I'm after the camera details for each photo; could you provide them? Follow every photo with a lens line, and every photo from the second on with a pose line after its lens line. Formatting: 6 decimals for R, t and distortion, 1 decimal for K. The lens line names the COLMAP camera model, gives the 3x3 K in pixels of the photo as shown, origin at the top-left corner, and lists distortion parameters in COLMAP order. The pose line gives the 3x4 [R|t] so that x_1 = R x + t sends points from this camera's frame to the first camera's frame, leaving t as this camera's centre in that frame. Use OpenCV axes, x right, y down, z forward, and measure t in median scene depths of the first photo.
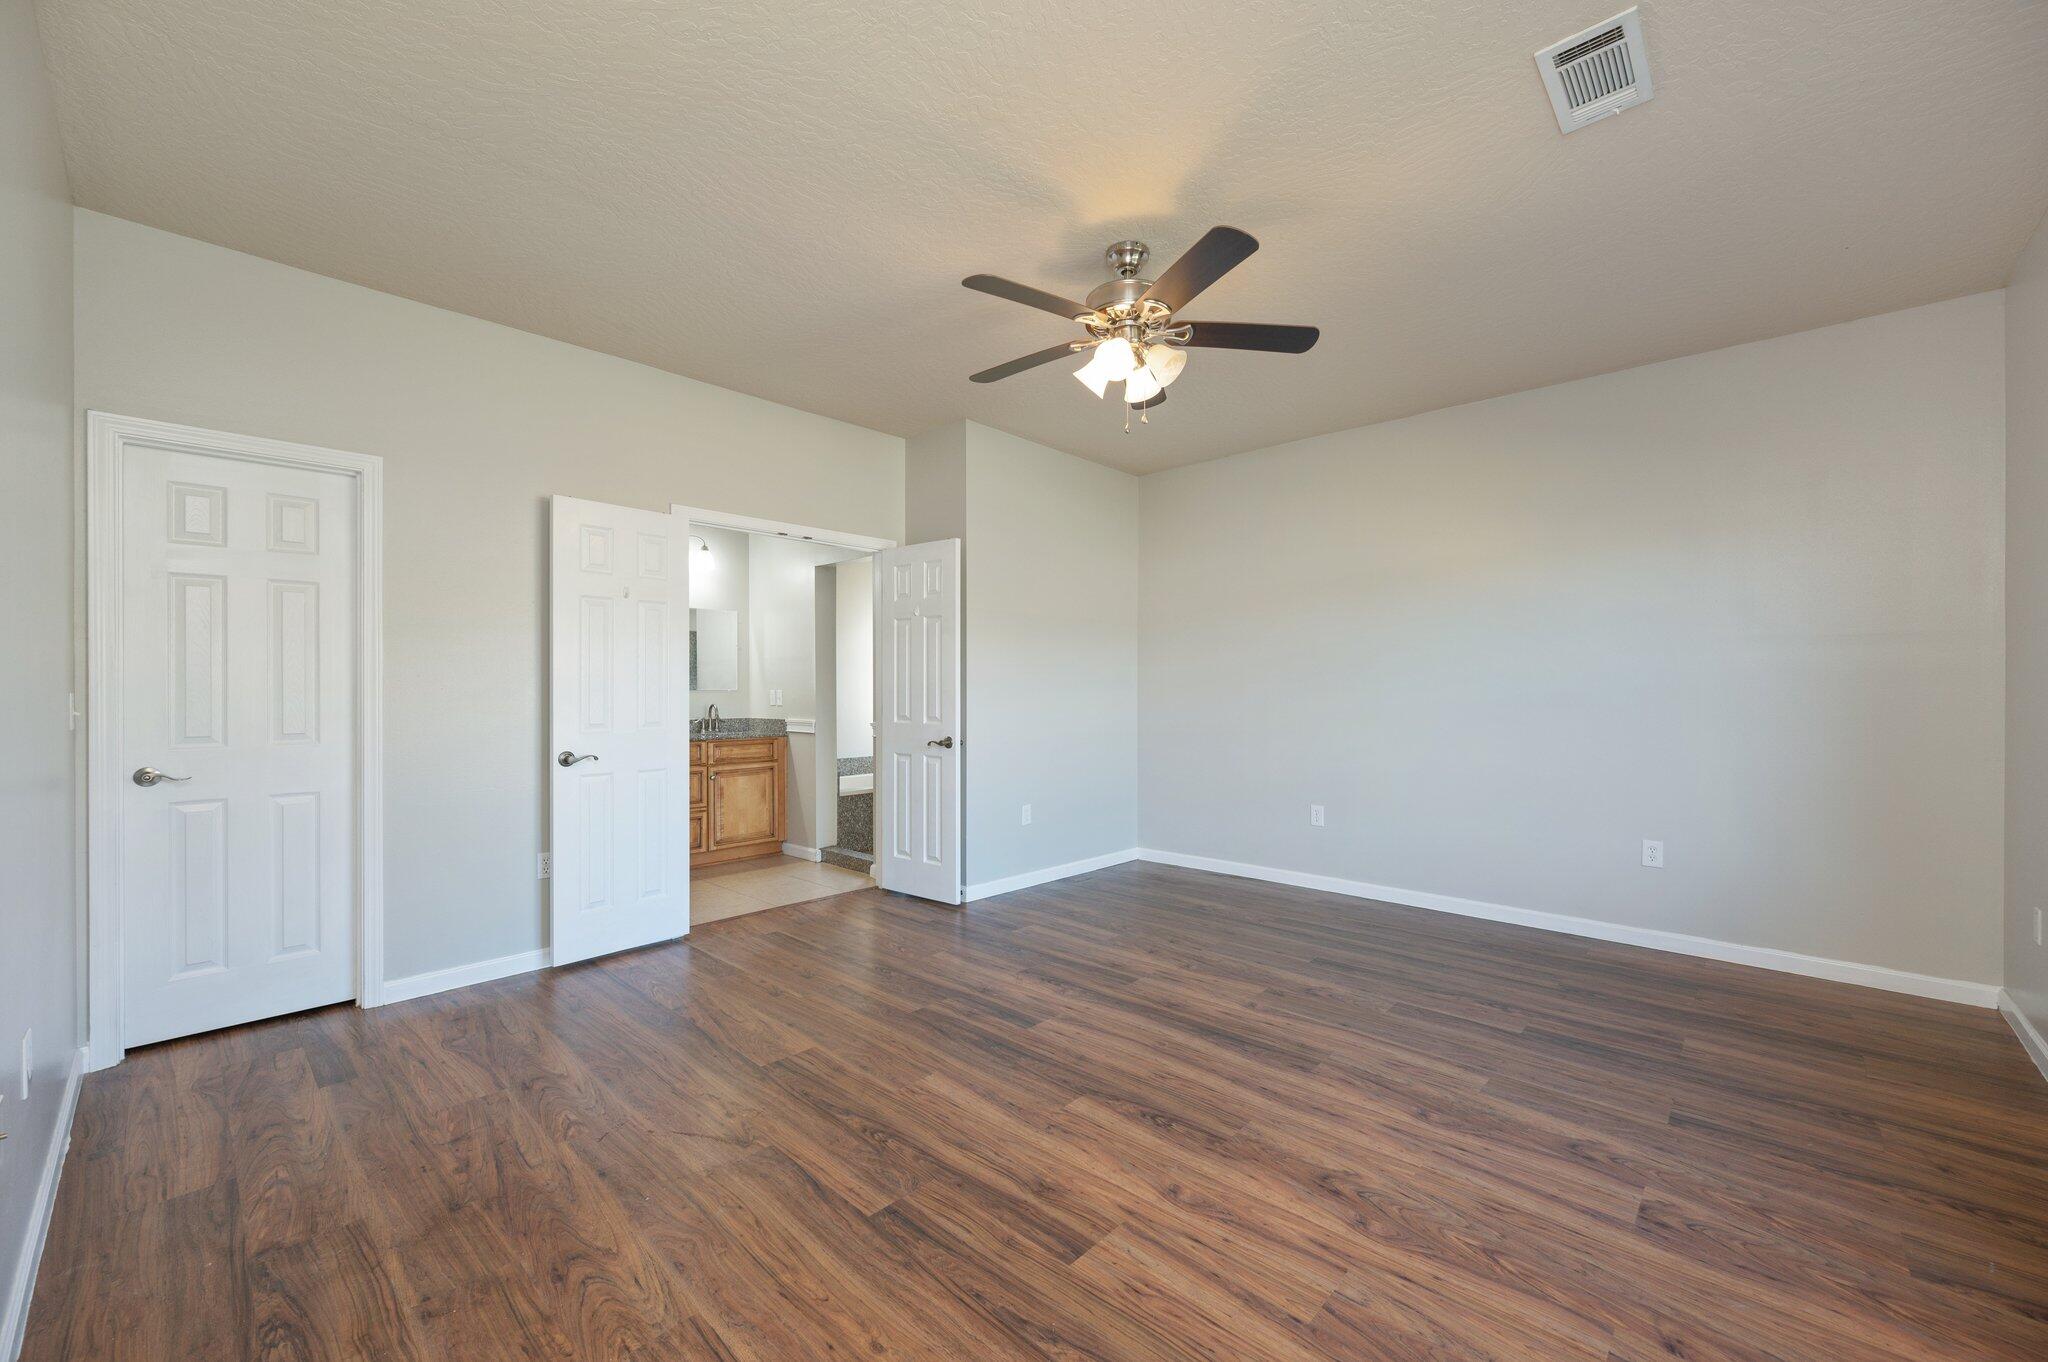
lens RADIAL K [[806.9, 0, 1029.8], [0, 806.9, 680.6], [0, 0, 1]] dist [-0.001264, 0.000251]
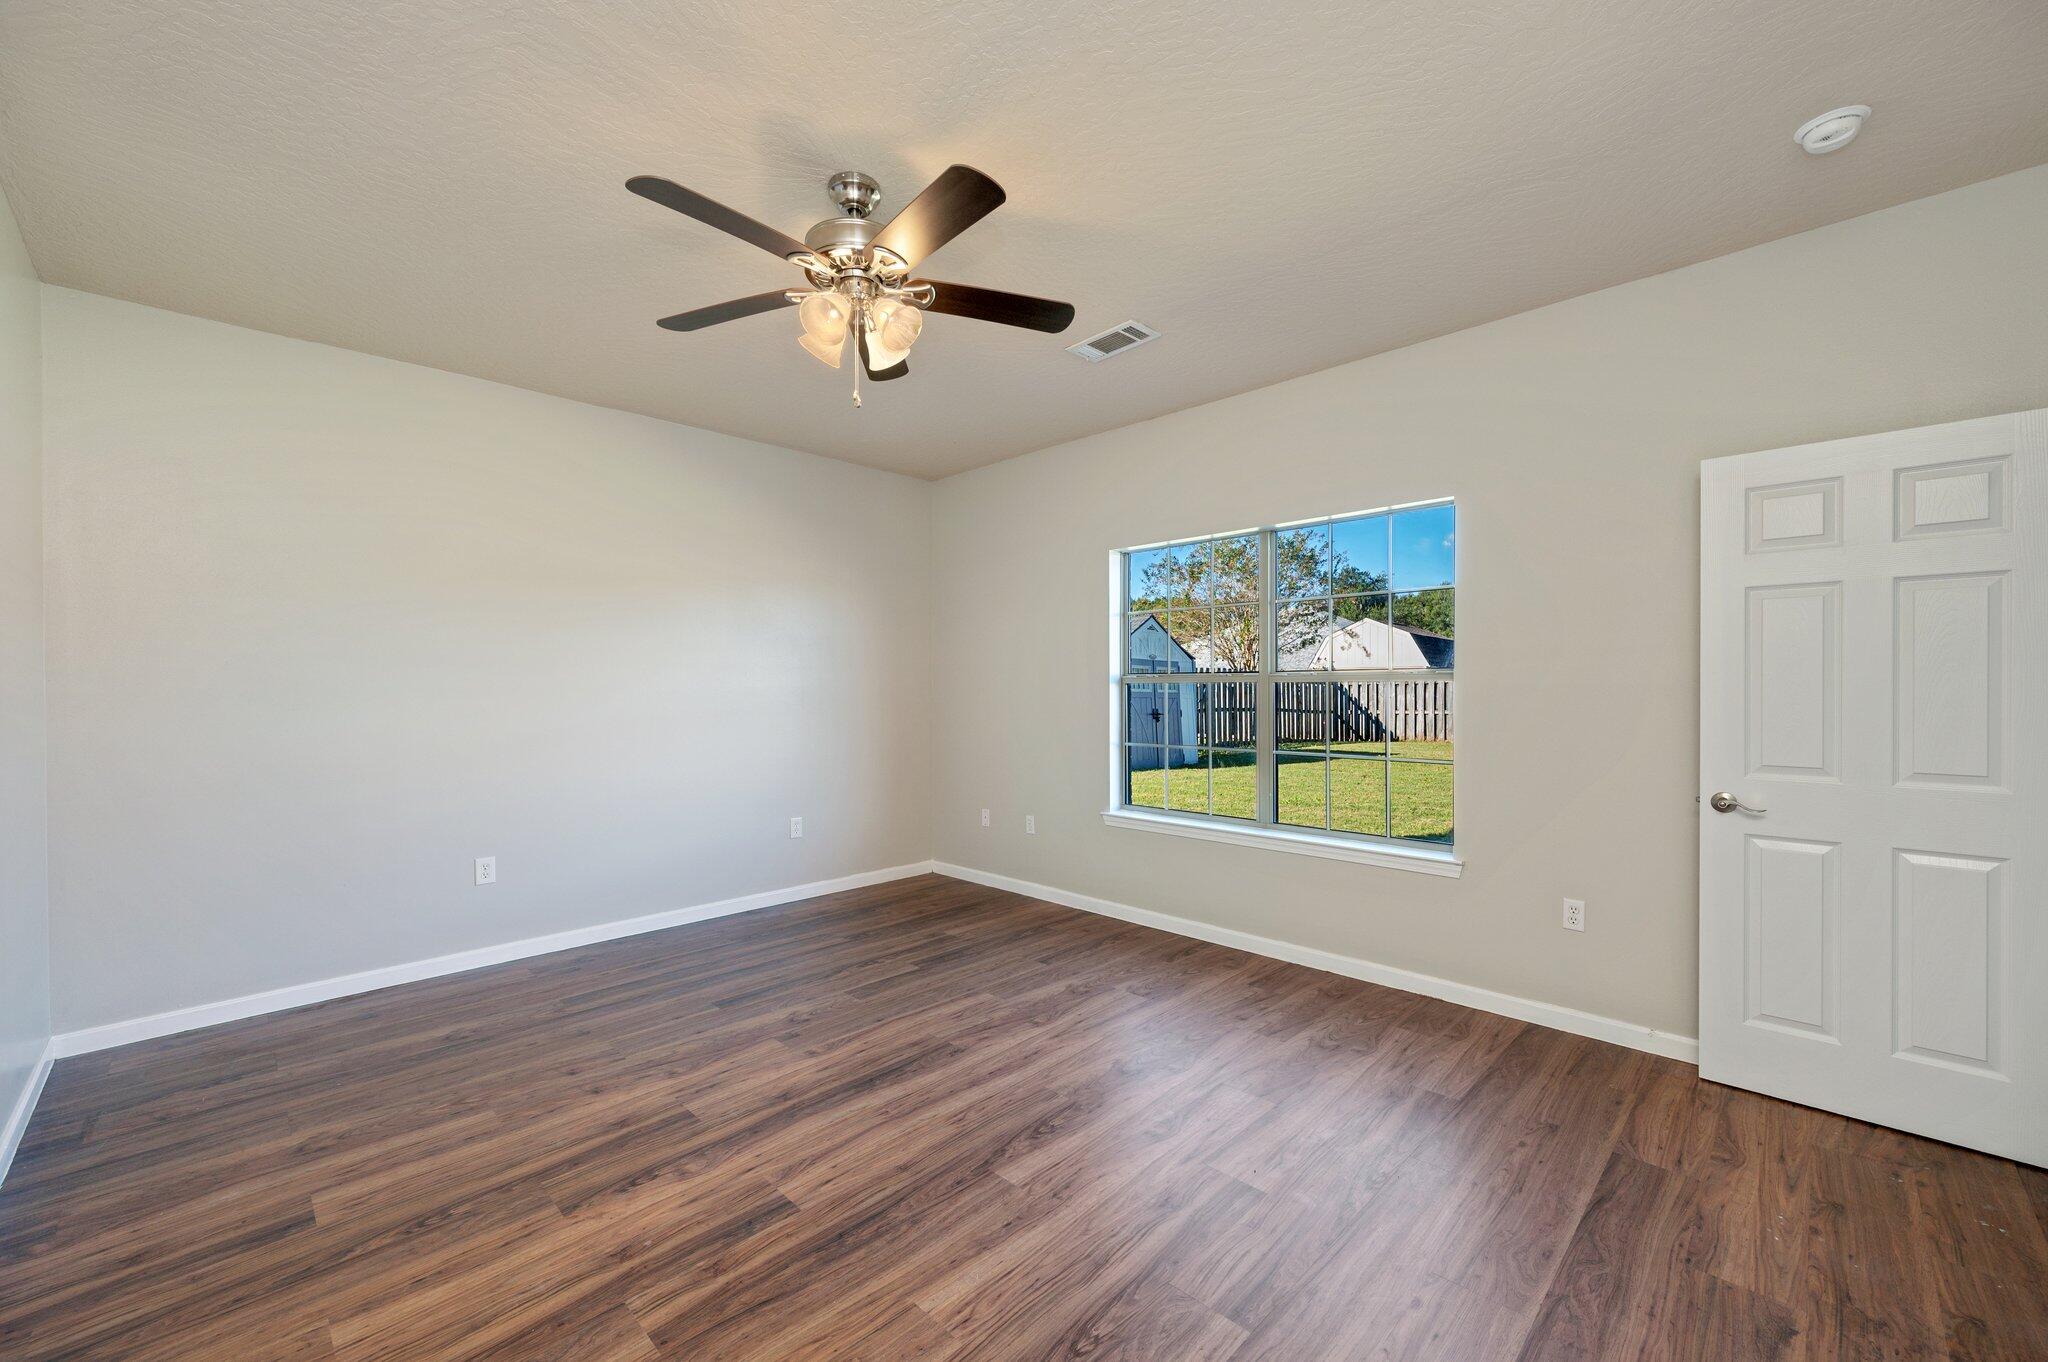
lens RADIAL K [[807.6, 0, 1024.5], [0, 807.6, 676.9], [0, 0, 1]] dist [0.000775, 0.000150]
pose [[0.030740, 0.011182, 0.999465, -0.773100], [-0.003894, 0.999931, -0.011068, -0.024454], [-0.999520, -0.003552, 0.030782, 0.866599]]
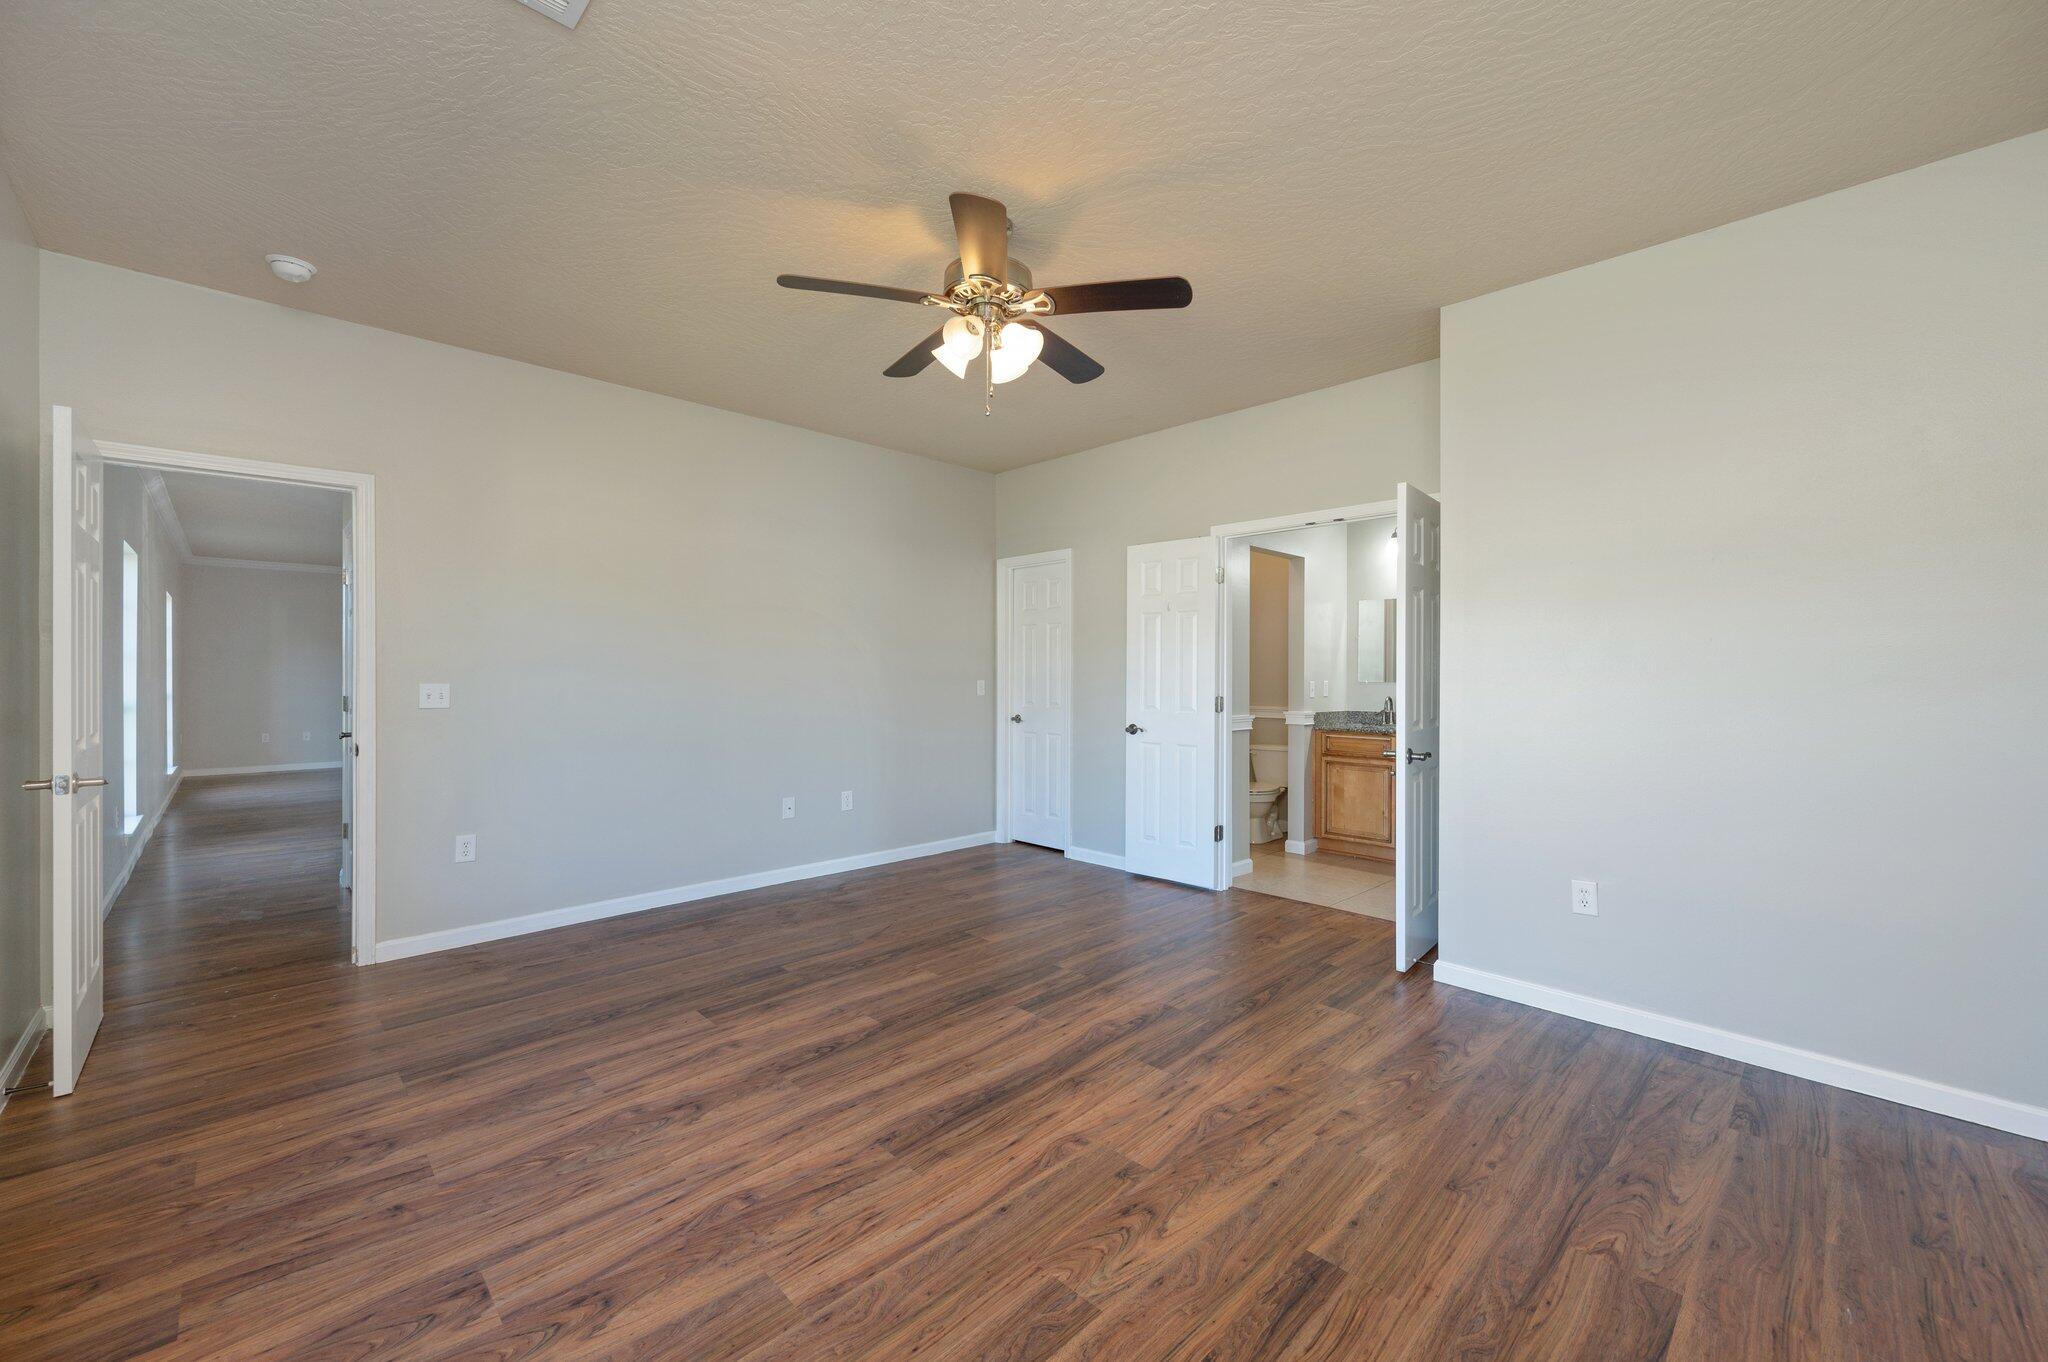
lens RADIAL K [[806.9, 0, 1029.8], [0, 806.9, 680.6], [0, 0, 1]] dist [-0.001264, 0.000251]
pose [[-0.042597, 0.006304, -0.999072, 1.155436], [0.006513, 0.999961, 0.006032, -0.000401], [0.999071, -0.006250, -0.042636, 1.177492]]
